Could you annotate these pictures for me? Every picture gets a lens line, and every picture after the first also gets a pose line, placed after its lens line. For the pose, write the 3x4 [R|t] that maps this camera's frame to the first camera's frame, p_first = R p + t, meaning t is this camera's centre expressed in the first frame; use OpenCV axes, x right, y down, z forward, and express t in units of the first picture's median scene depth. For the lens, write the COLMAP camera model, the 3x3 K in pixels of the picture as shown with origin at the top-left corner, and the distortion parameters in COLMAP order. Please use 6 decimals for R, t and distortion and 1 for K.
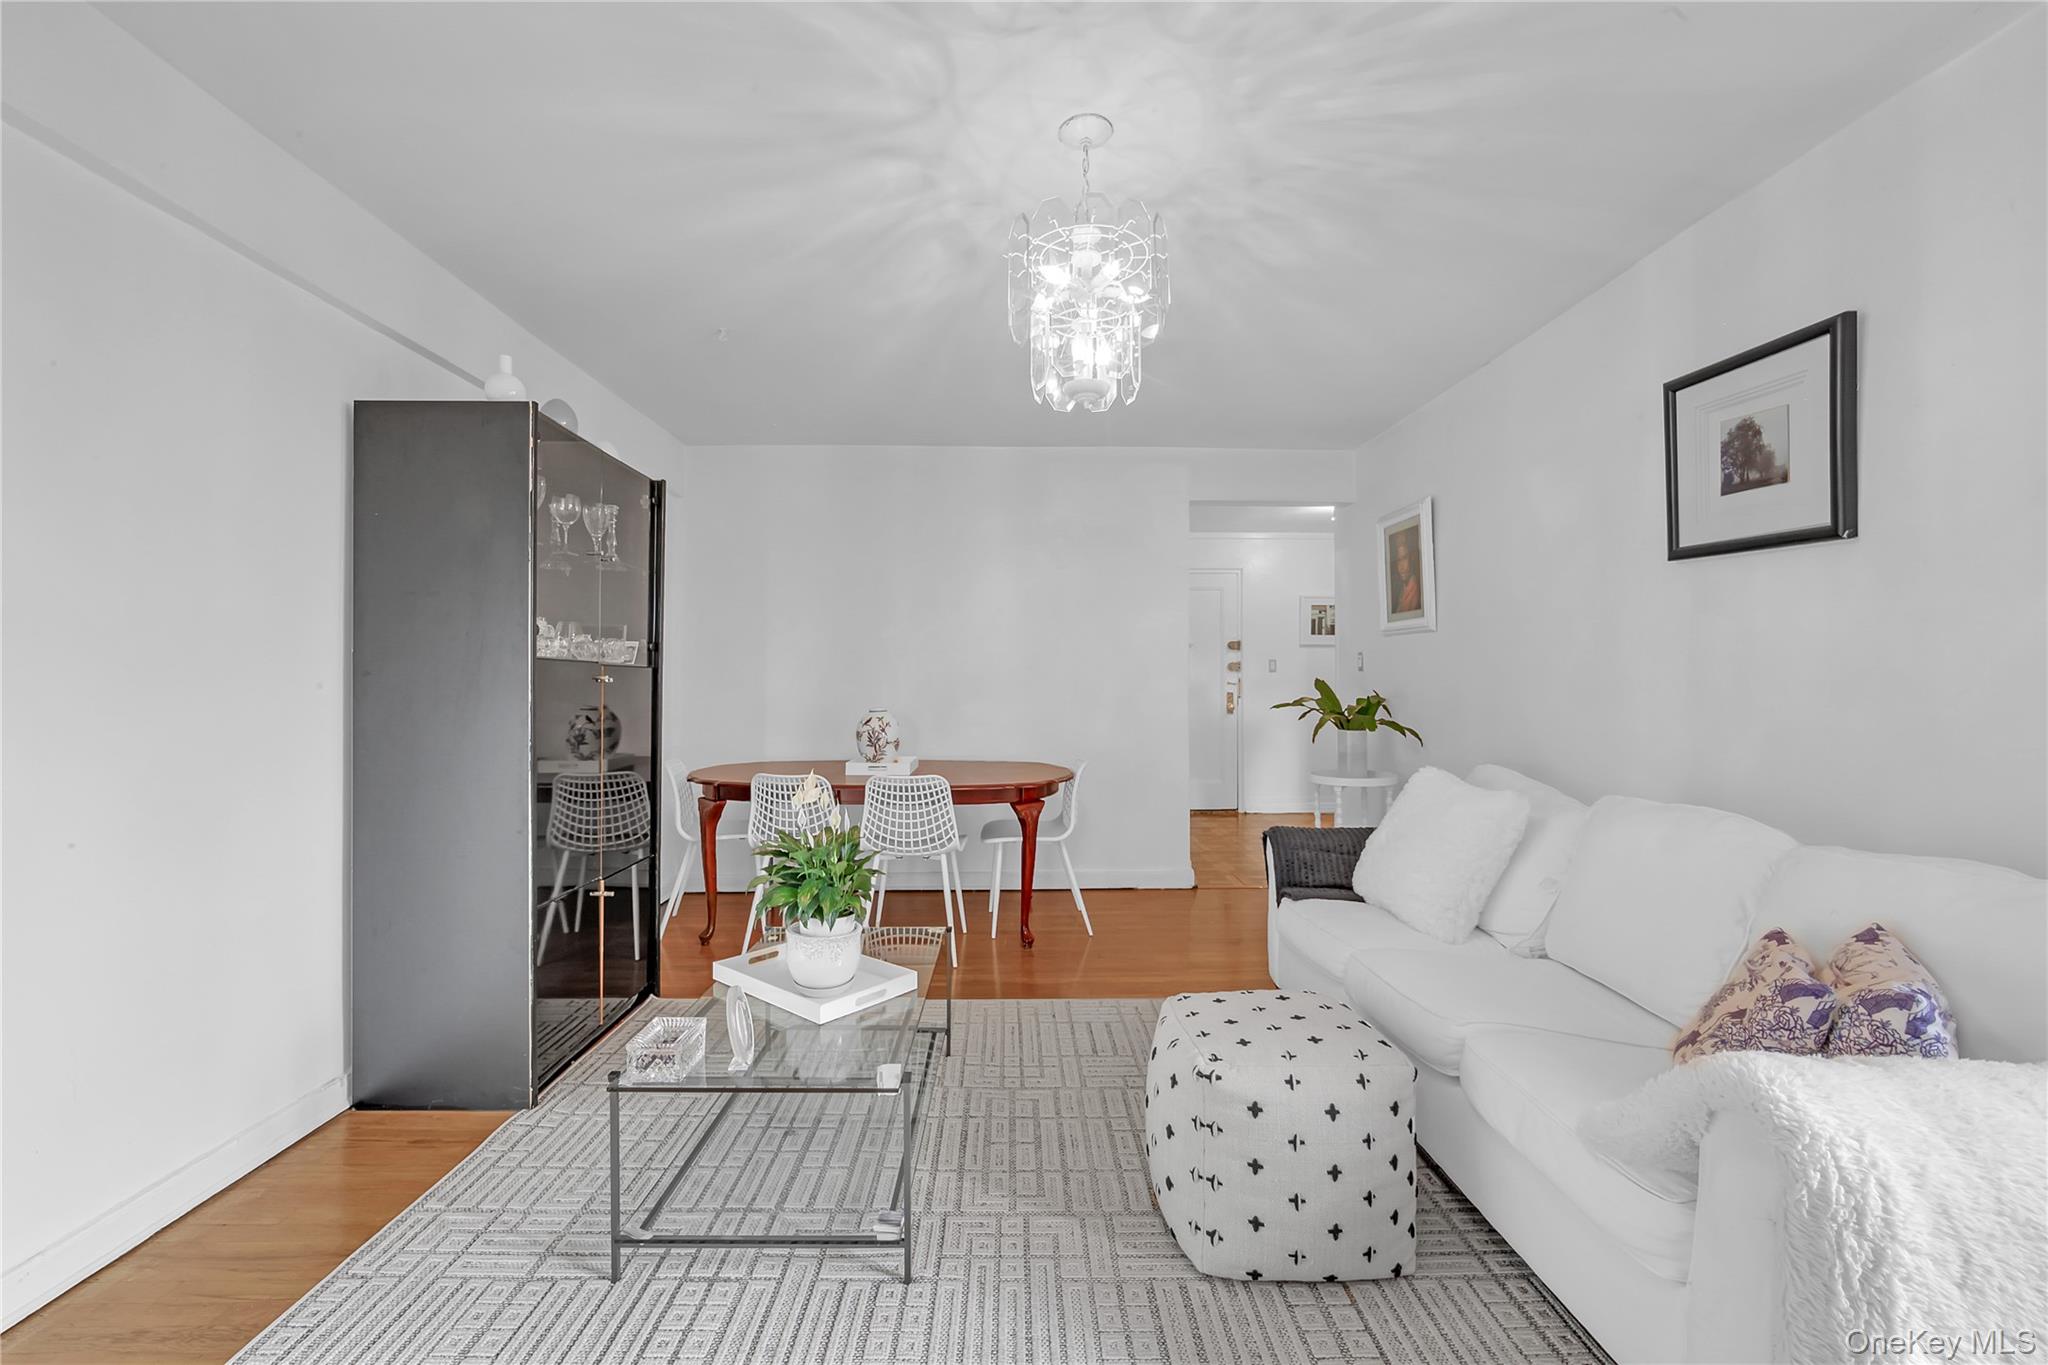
lens RADIAL K [[831.3, 0, 1019.4], [0, 831.3, 697.6], [0, 0, 1]] dist [-0.007504, 0.000142]
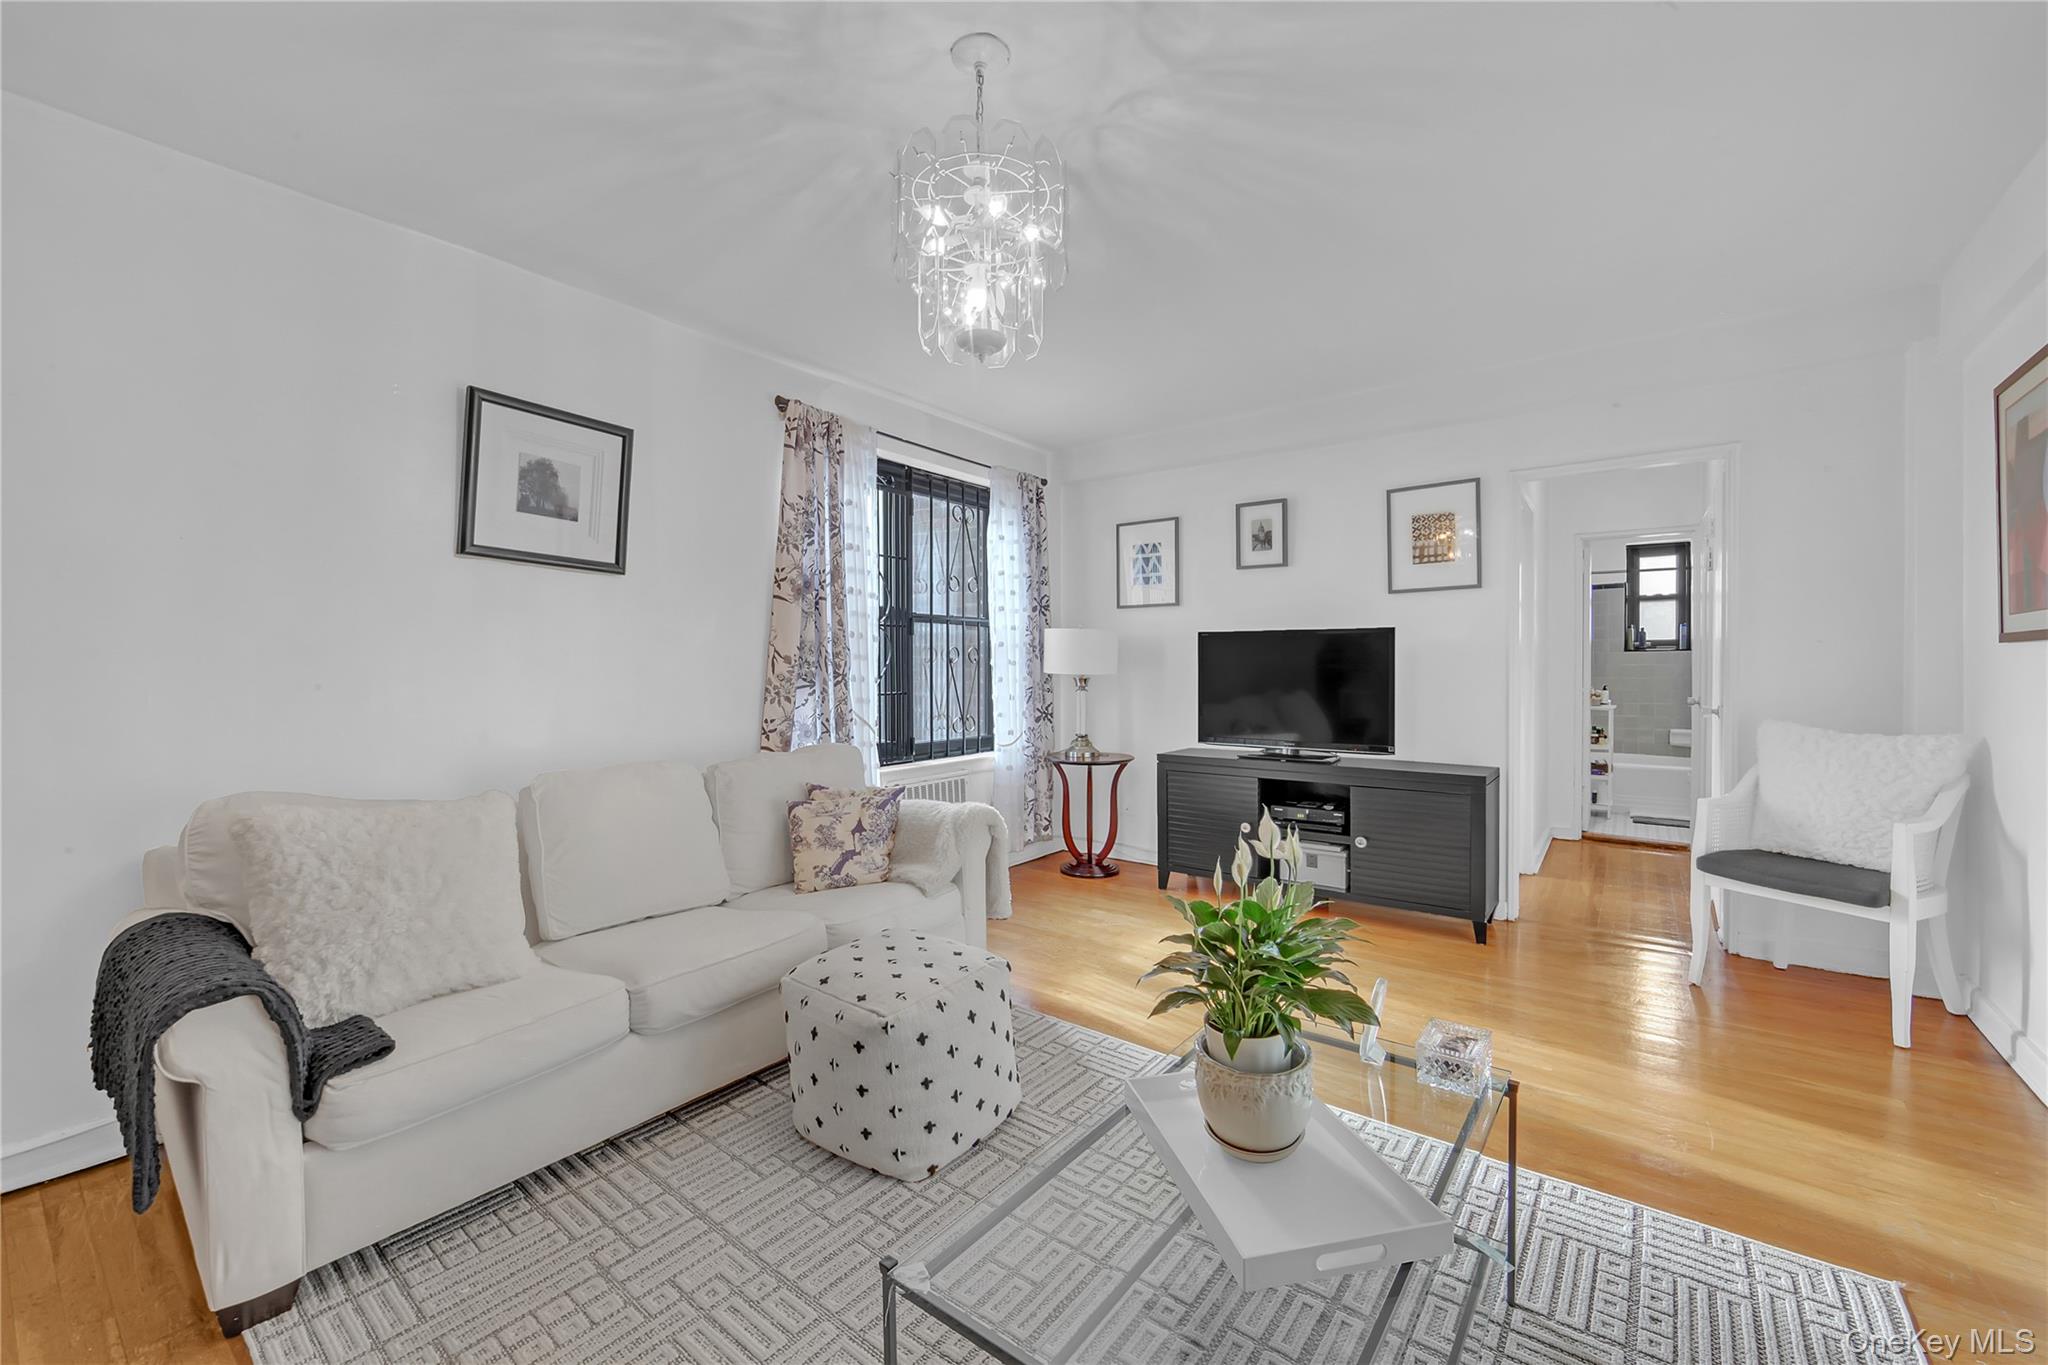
lens RADIAL K [[825.7, 0, 1024.0], [0, 825.7, 682.5], [0, 0, 1]] dist [-0.000657, 0.000062]
pose [[-0.768607, -0.006606, 0.639687, -0.468478], [0.016548, 0.999407, 0.030203, -0.023817], [-0.639507, 0.033800, -0.768042, 1.465362]]
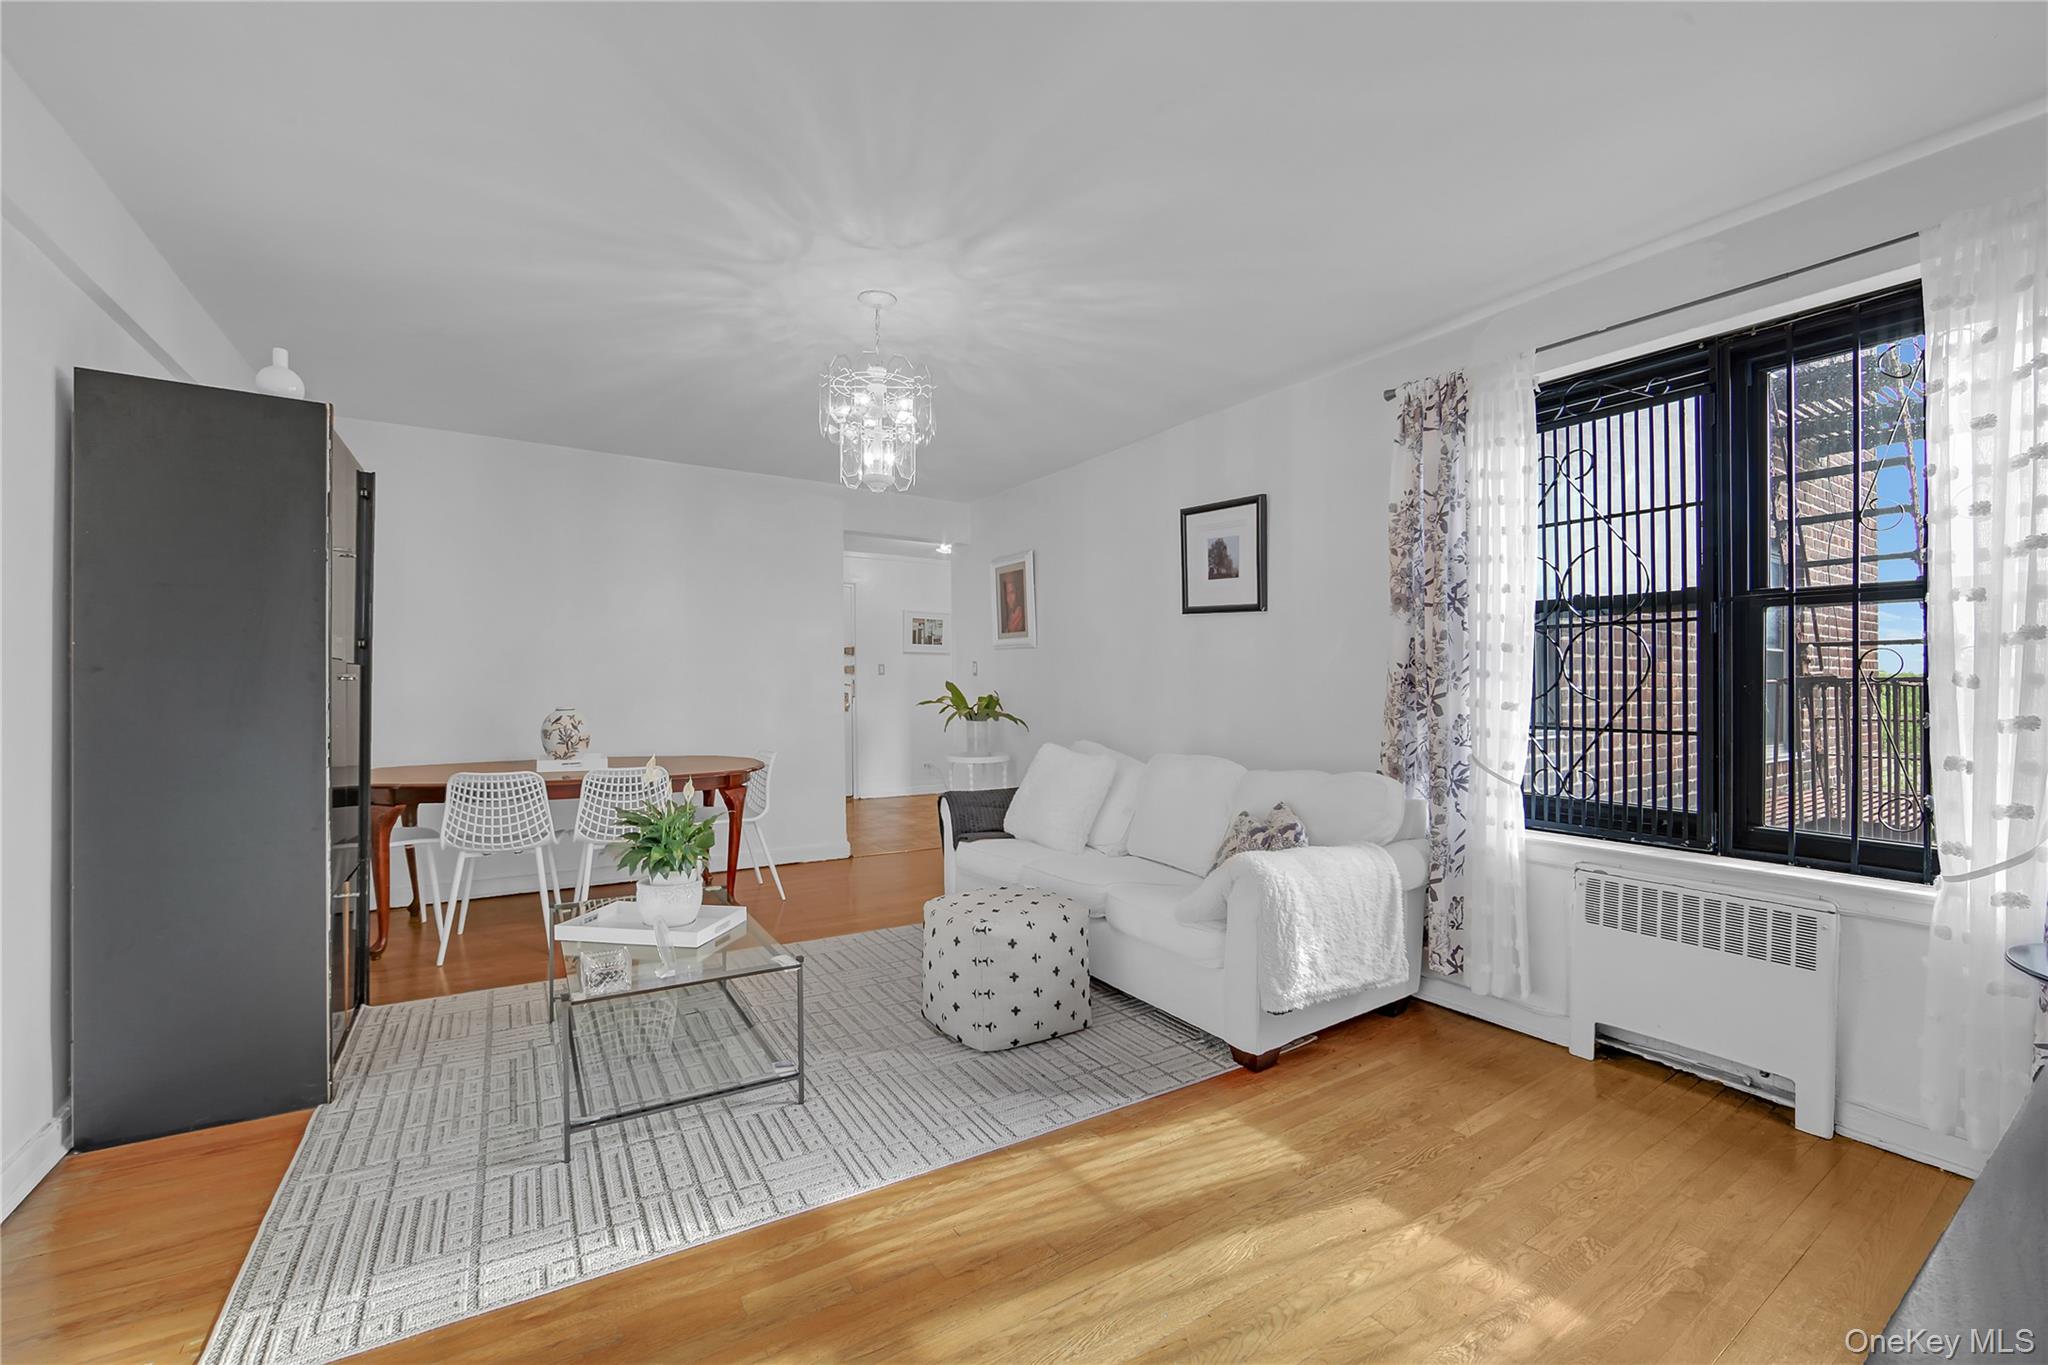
lens RADIAL K [[825.7, 0, 1024.0], [0, 825.7, 682.5], [0, 0, 1]] dist [-0.000657, 0.000062]
pose [[0.861782, 0.007366, 0.507225, -0.377710], [0.002247, 0.999829, -0.018338, 0.004547], [-0.507273, 0.016943, 0.861619, -0.309506]]
